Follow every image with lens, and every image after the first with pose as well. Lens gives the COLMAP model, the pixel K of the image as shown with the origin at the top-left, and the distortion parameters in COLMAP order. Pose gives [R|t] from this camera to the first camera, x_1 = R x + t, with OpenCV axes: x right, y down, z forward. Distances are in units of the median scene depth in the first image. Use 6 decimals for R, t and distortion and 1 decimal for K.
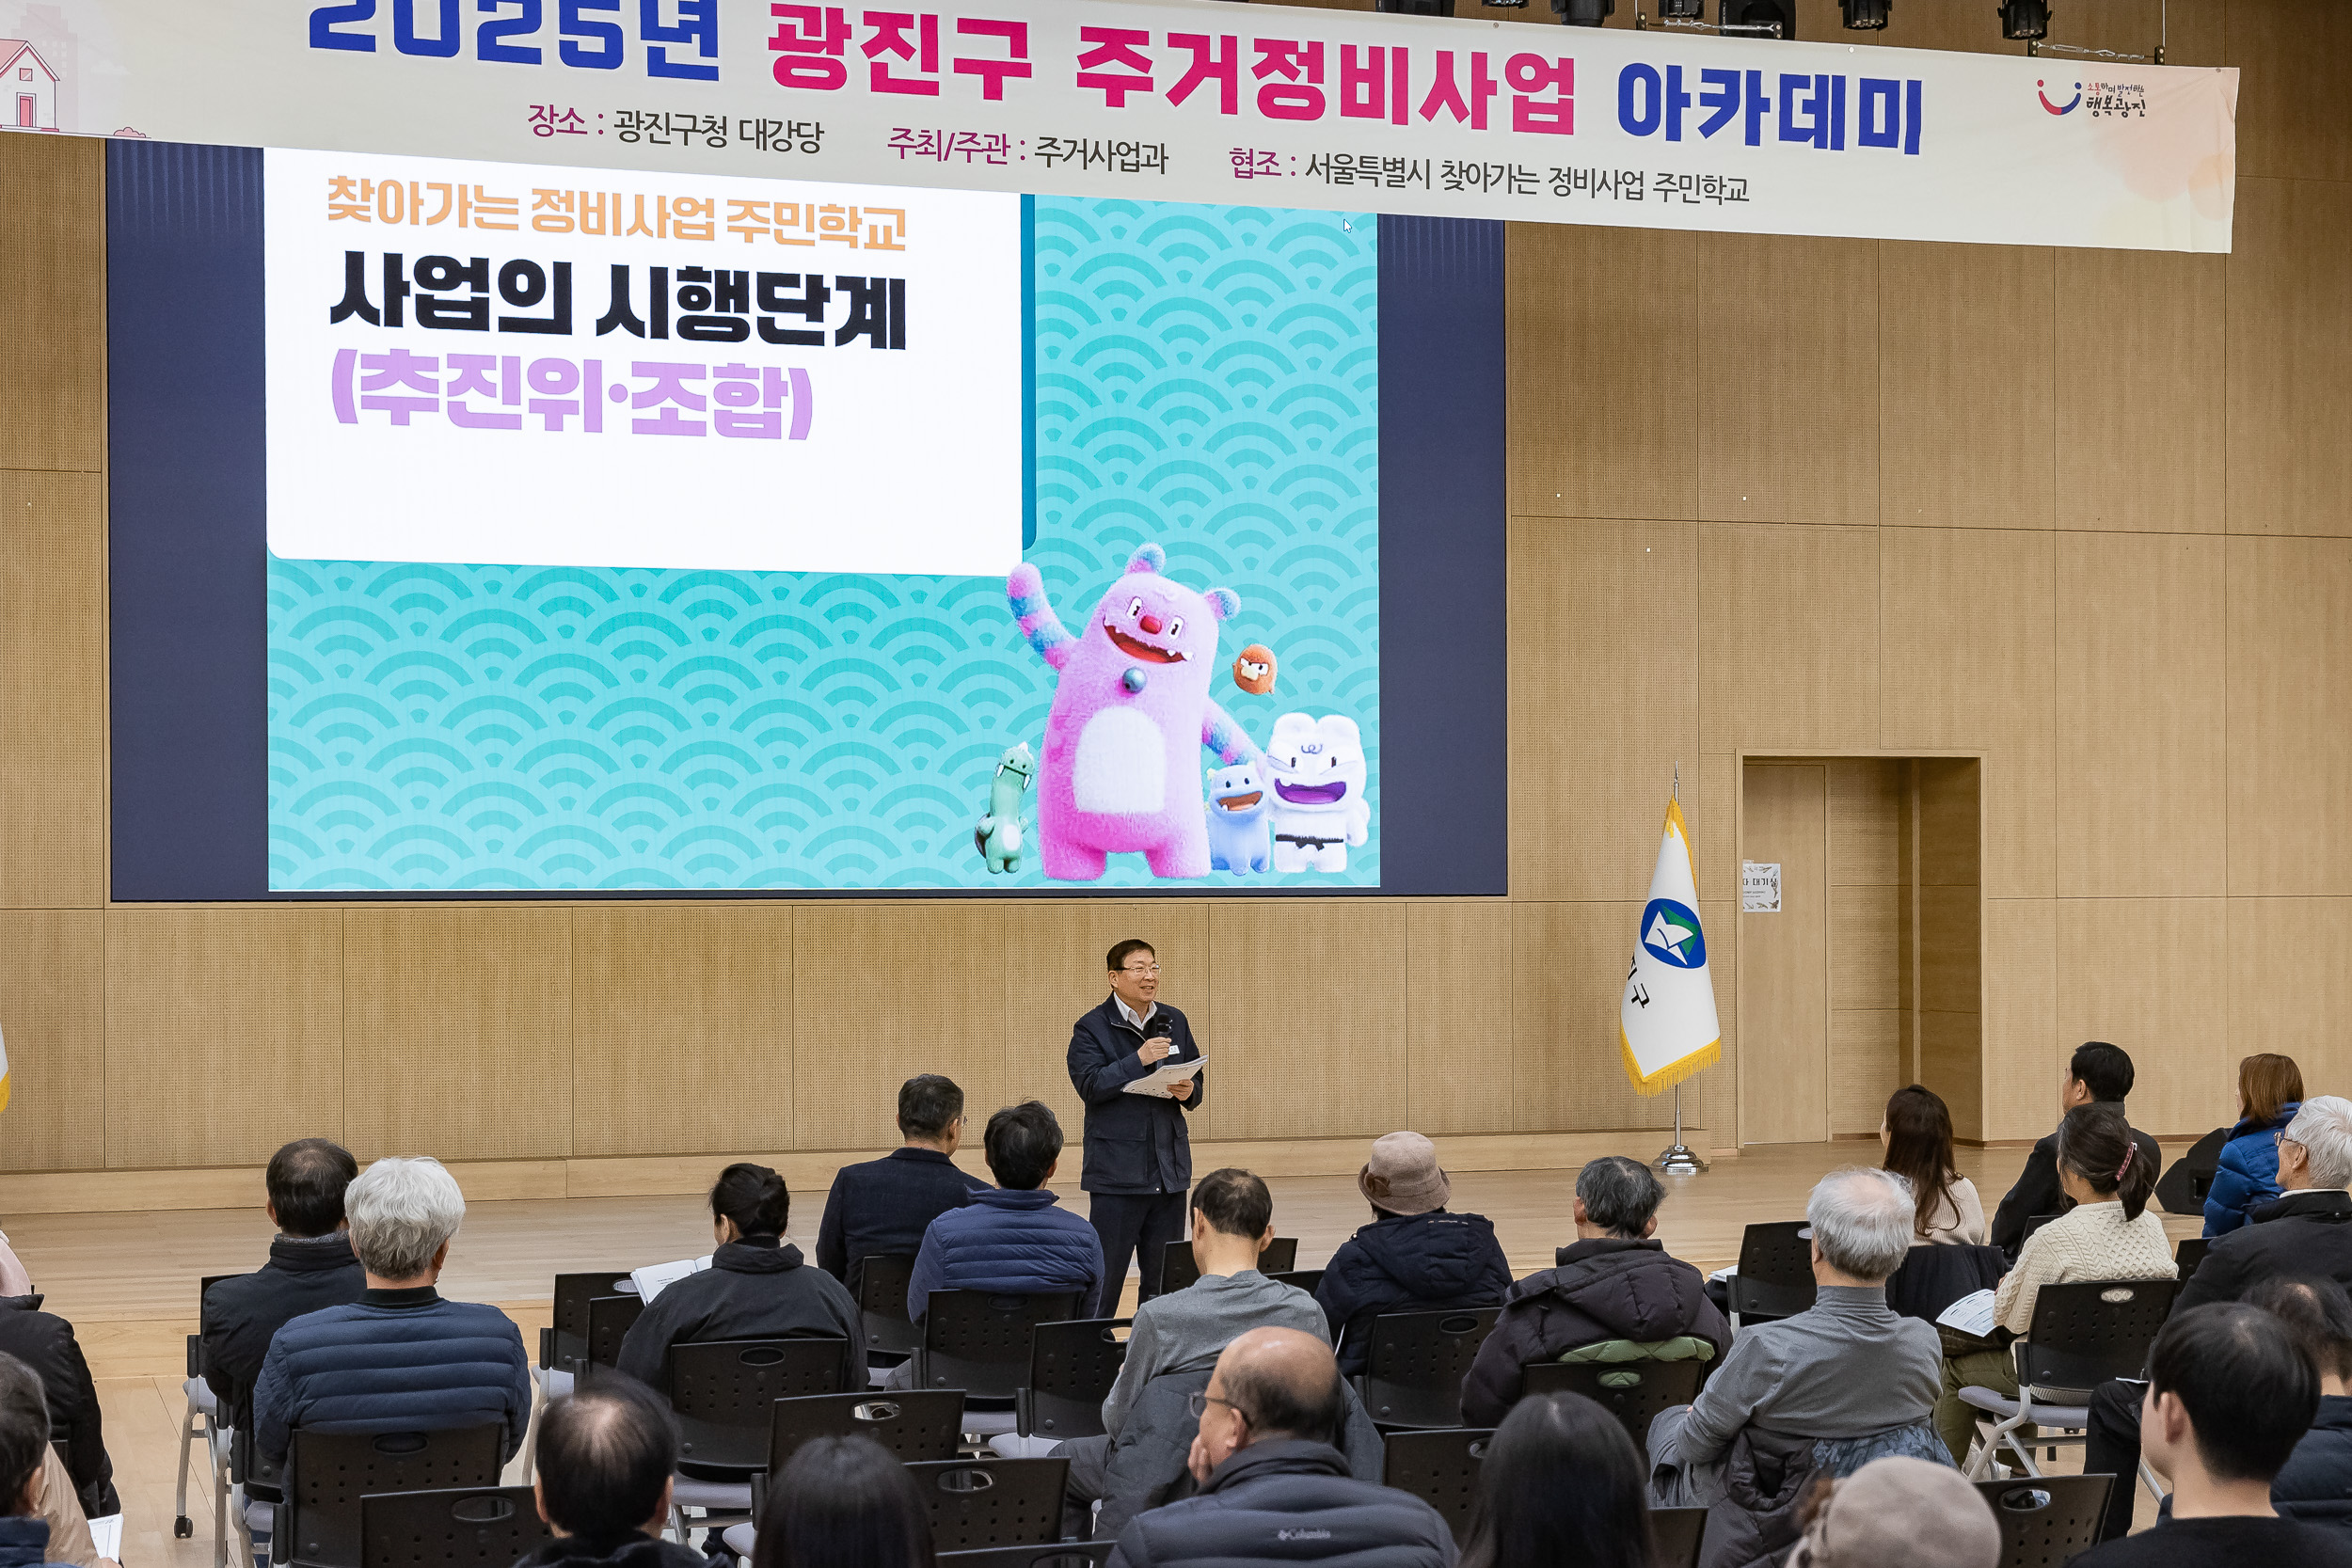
lens RADIAL K [[3673.4, 0, 1232.6], [0, 3673.4, 902.8], [0, 0, 1]] dist [0.048158, 0.000000]
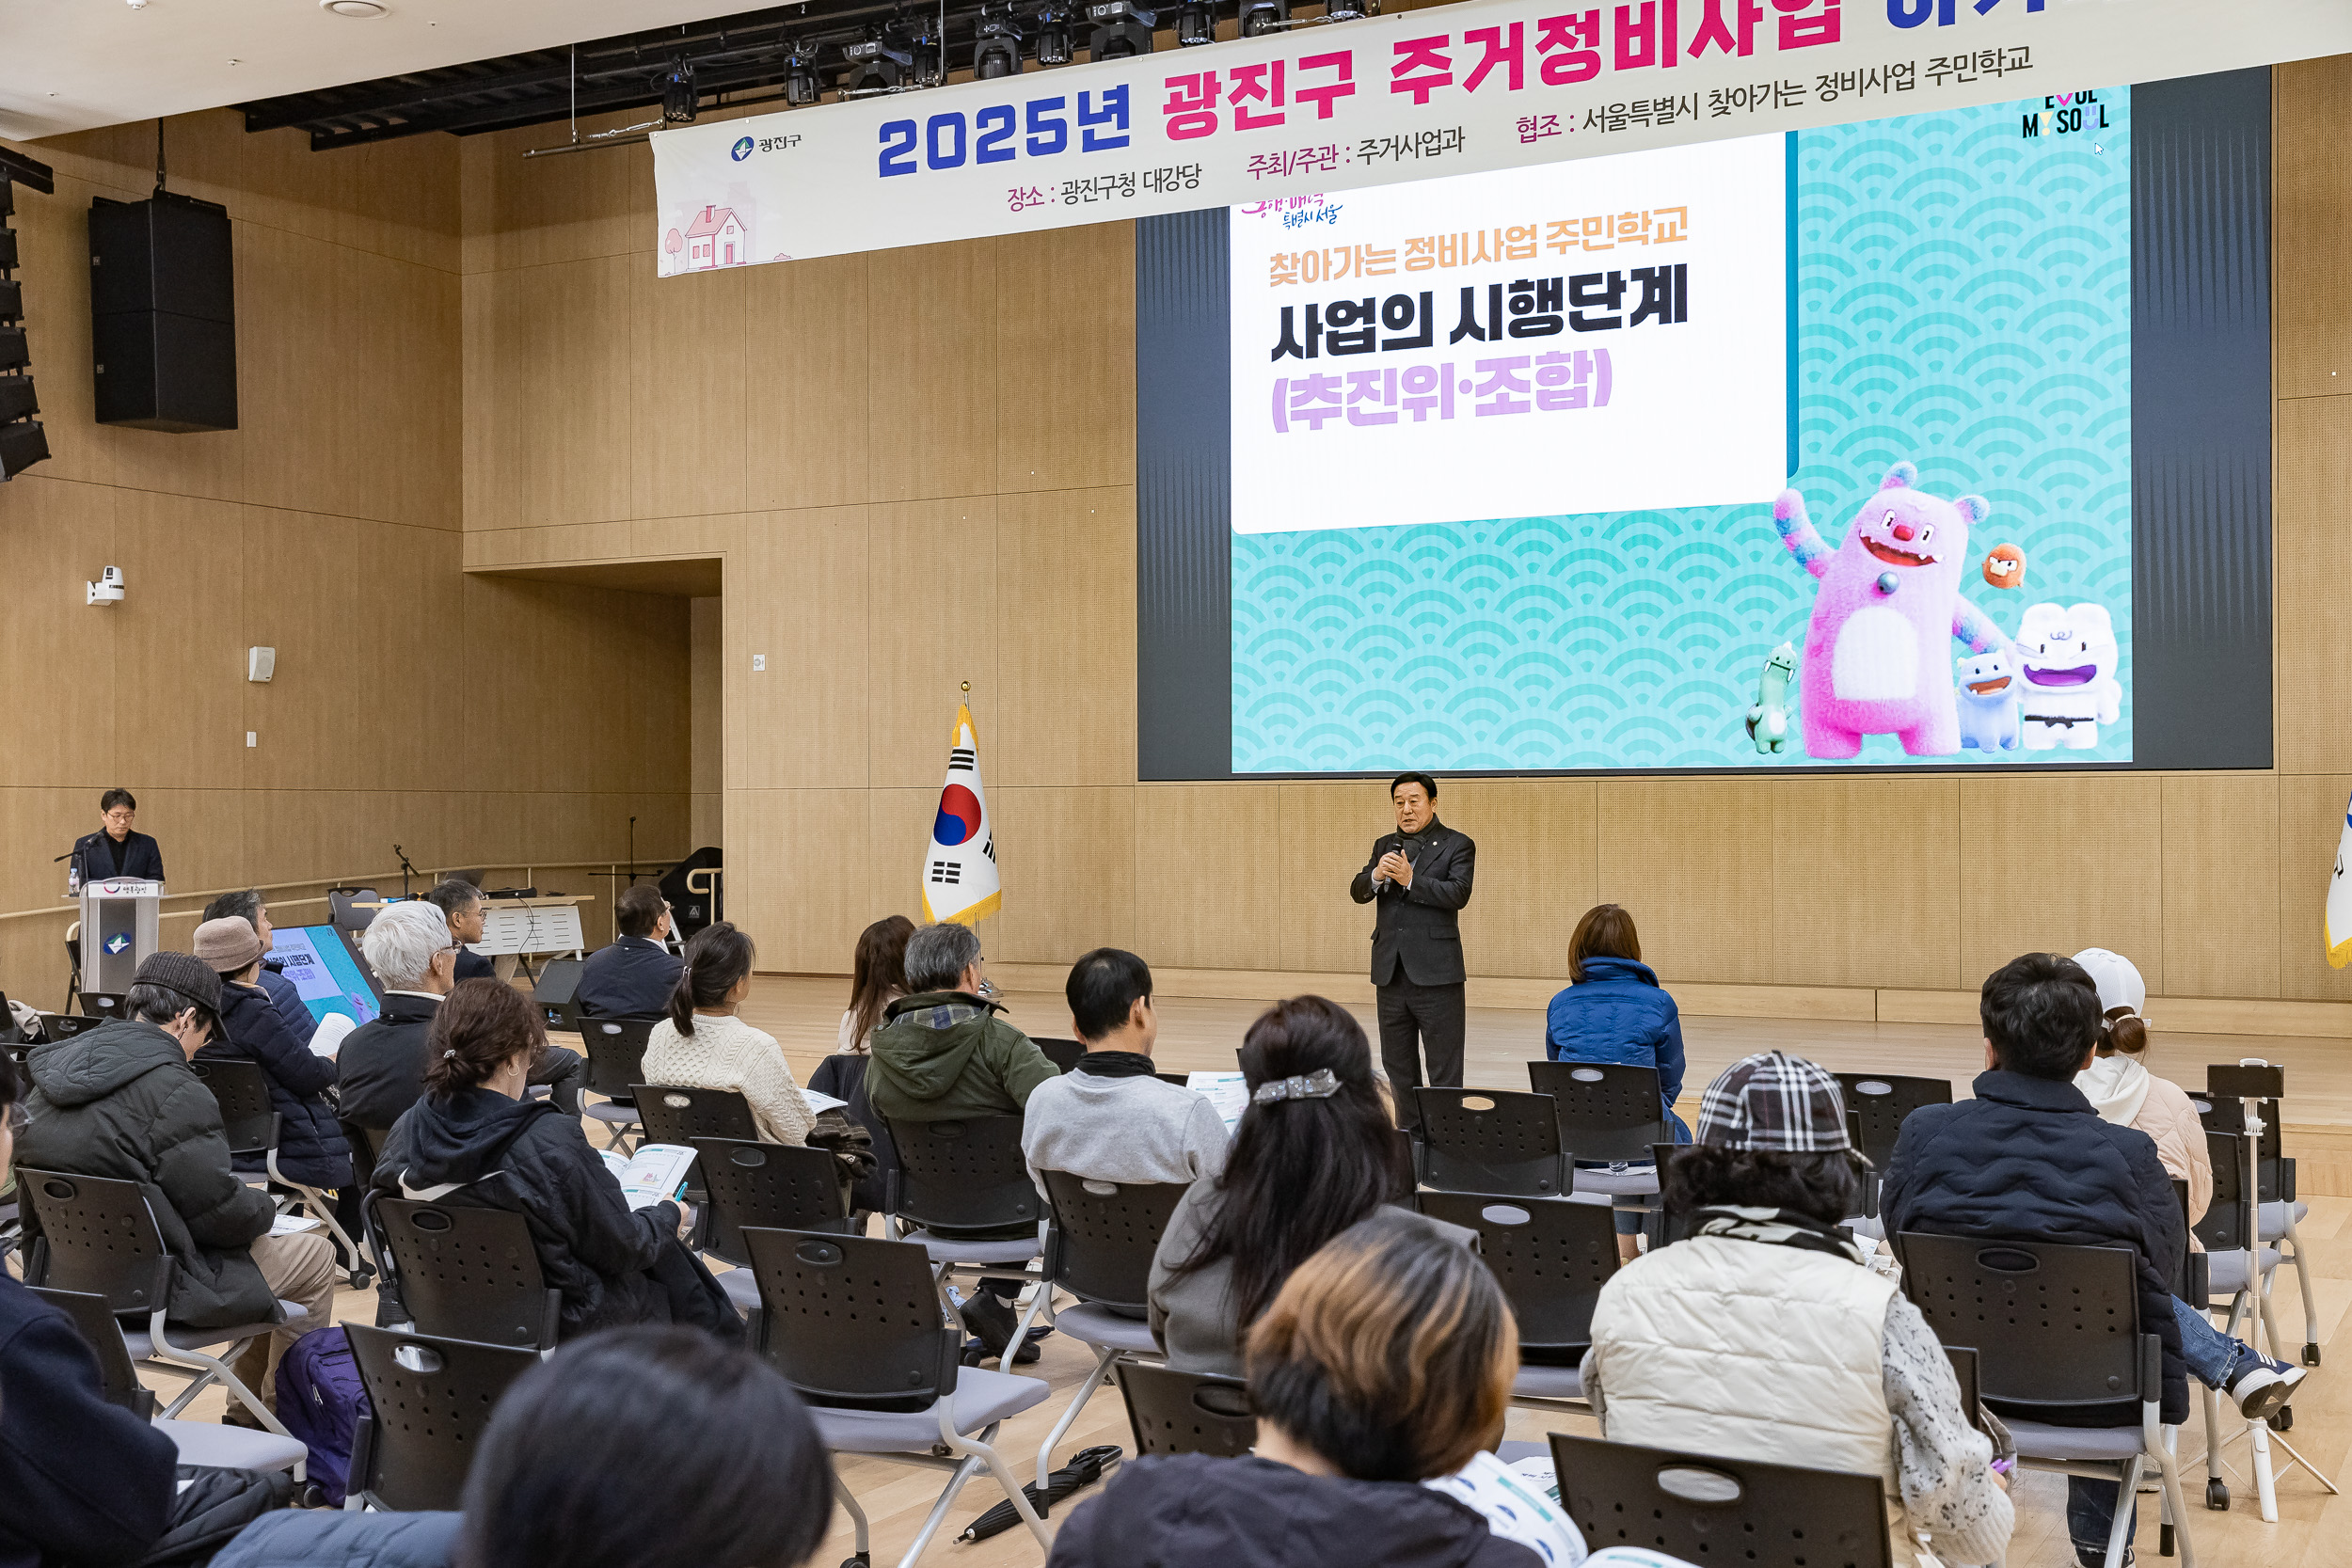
lens RADIAL K [[2651.5, 0, 1216.1], [0, 2651.5, 792.3], [0, 0, 1]] dist [0.040673, 0.000000]
pose [[0.686296, -0.004777, -0.727307, 0.446027], [-0.001218, 0.999969, -0.007716, 0.011457], [0.727322, 0.006181, 0.686269, 0.292604]]
